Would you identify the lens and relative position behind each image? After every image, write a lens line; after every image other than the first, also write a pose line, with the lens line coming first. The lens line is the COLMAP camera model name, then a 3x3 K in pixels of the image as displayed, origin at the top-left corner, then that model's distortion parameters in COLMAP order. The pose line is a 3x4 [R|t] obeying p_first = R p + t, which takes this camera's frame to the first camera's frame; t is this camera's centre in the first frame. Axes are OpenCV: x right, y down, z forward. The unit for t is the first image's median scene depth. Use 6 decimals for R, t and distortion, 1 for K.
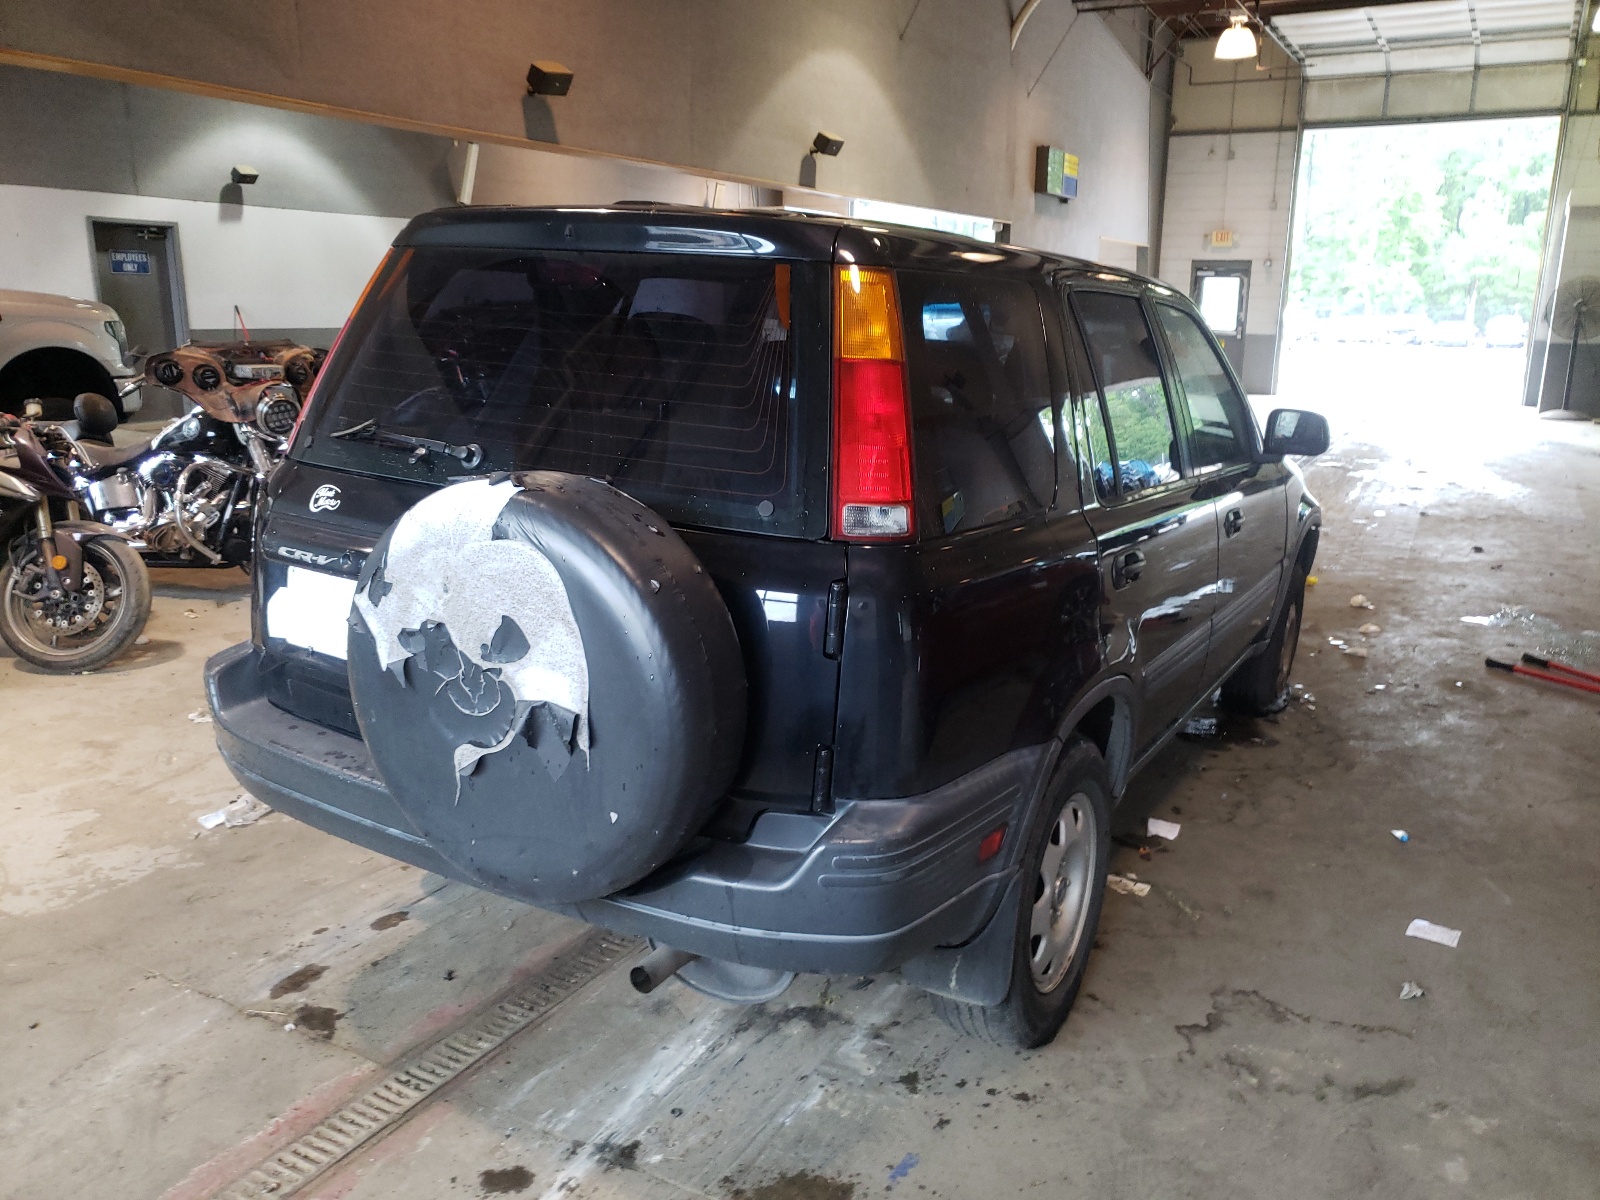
lens RADIAL K [[1223.9, 0, 800.0], [0, 1223.9, 600.0], [0, 0, 1]] dist [-0.003263, 0.003322]
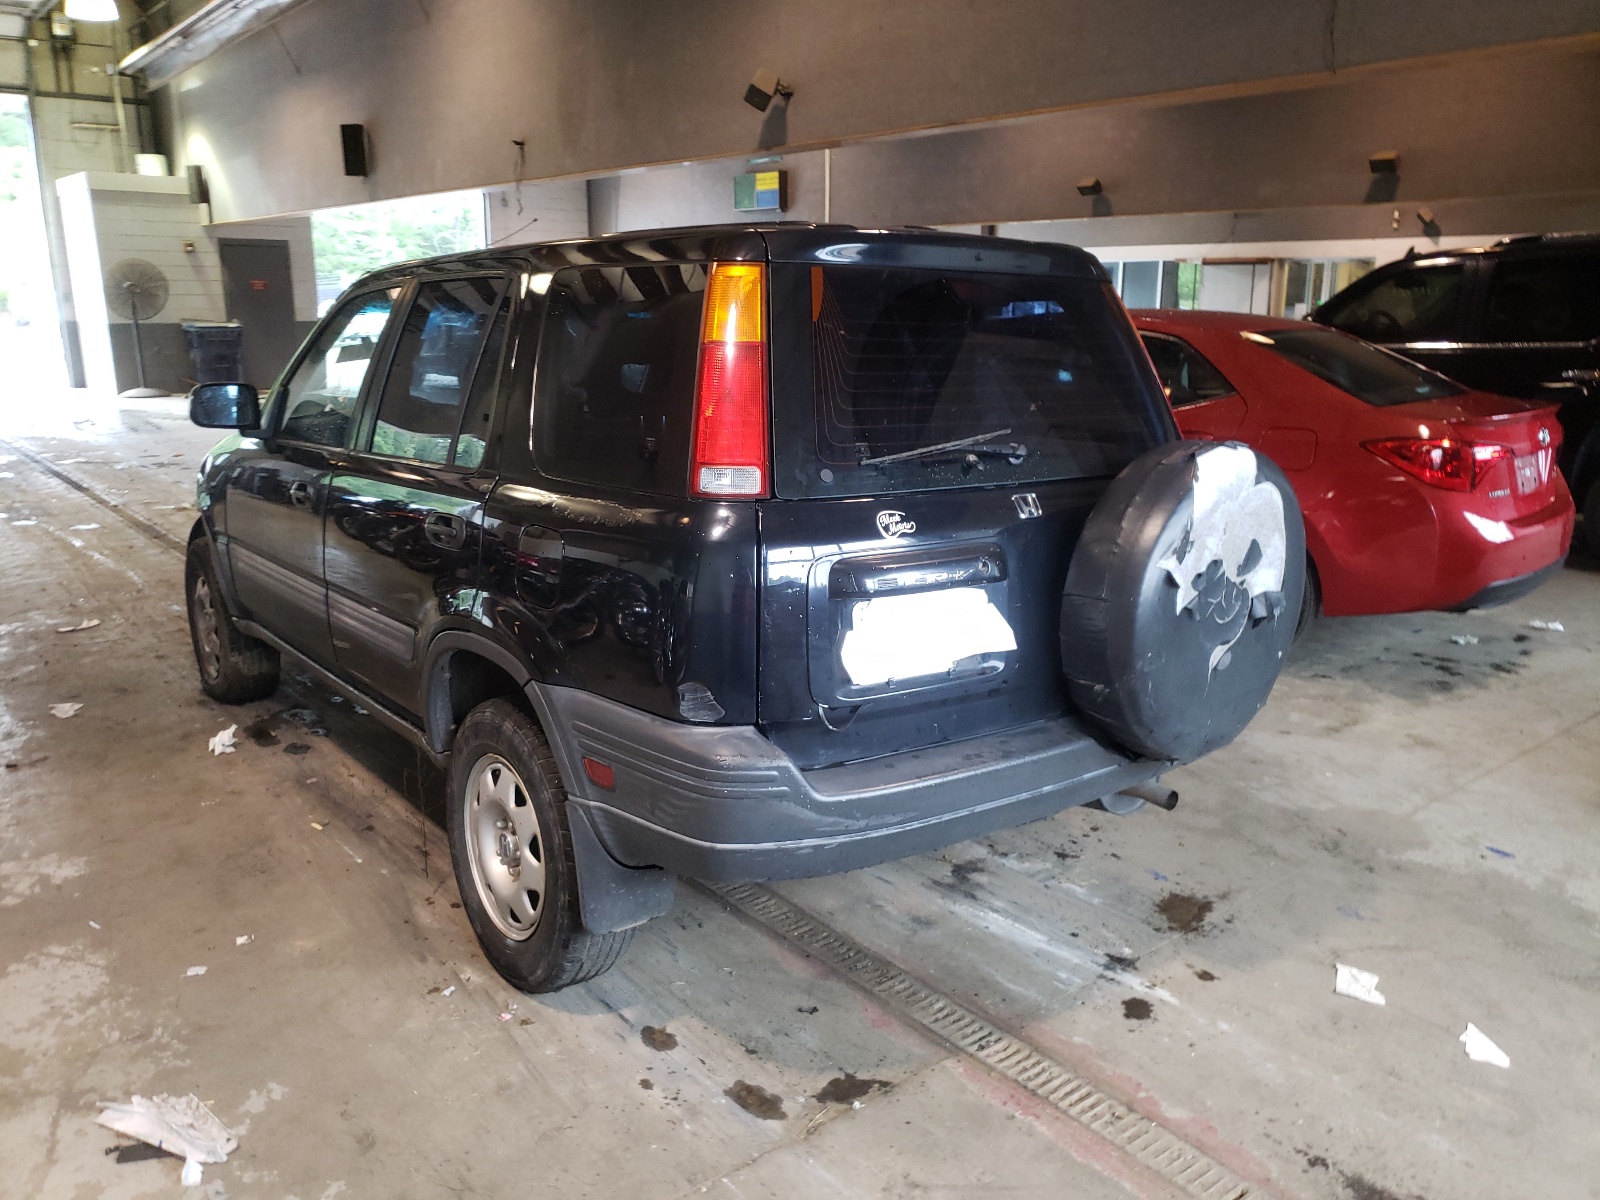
lens RADIAL K [[1228.1, 0, 800.0], [0, 1228.1, 600.0], [0, 0, 1]] dist [0.061762, -0.060395]
pose [[0.400534, -0.234120, 0.885867, -1.232222], [0.223335, 0.962592, 0.153419, -0.181505], [-0.888648, 0.136395, 0.437838, 0.601696]]
